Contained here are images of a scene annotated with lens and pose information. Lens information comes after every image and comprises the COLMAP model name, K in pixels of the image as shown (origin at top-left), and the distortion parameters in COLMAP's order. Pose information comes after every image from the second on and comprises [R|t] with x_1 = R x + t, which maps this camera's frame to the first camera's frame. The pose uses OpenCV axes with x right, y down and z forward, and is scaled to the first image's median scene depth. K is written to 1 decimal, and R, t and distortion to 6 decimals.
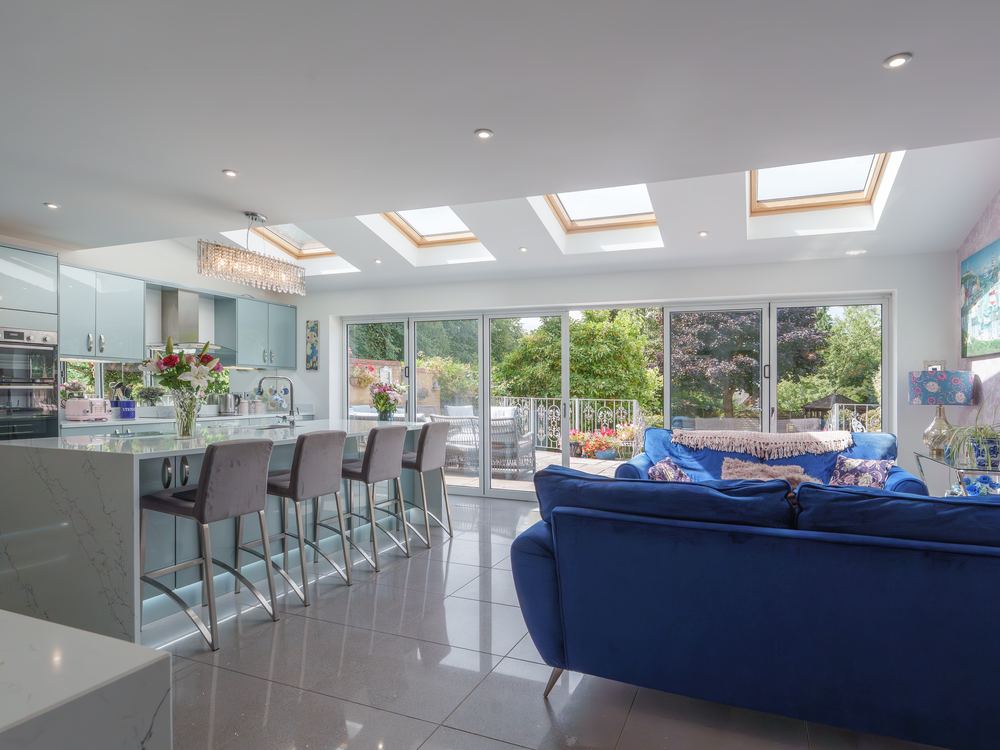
lens RADIAL K [[615.7, 0, 499.9], [0, 615.7, 420.9], [0, 0, 1]] dist [-0.000478, 0.000629]
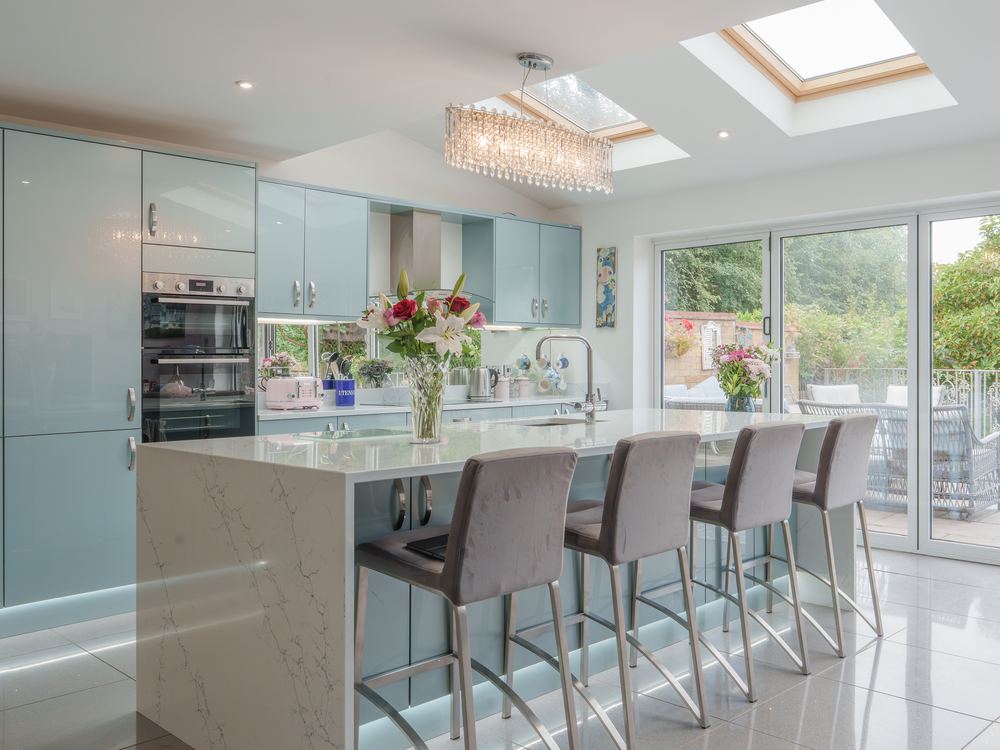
lens RADIAL K [[921.9, 0, 500.0], [0, 921.9, 375.0], [0, 0, 1]] dist [0.012624, -0.005294]
pose [[0.927719, -0.010517, -0.373131, -0.086823], [-0.003151, 0.999347, -0.036003, -0.002710], [0.373266, 0.034576, 0.927080, 0.156016]]
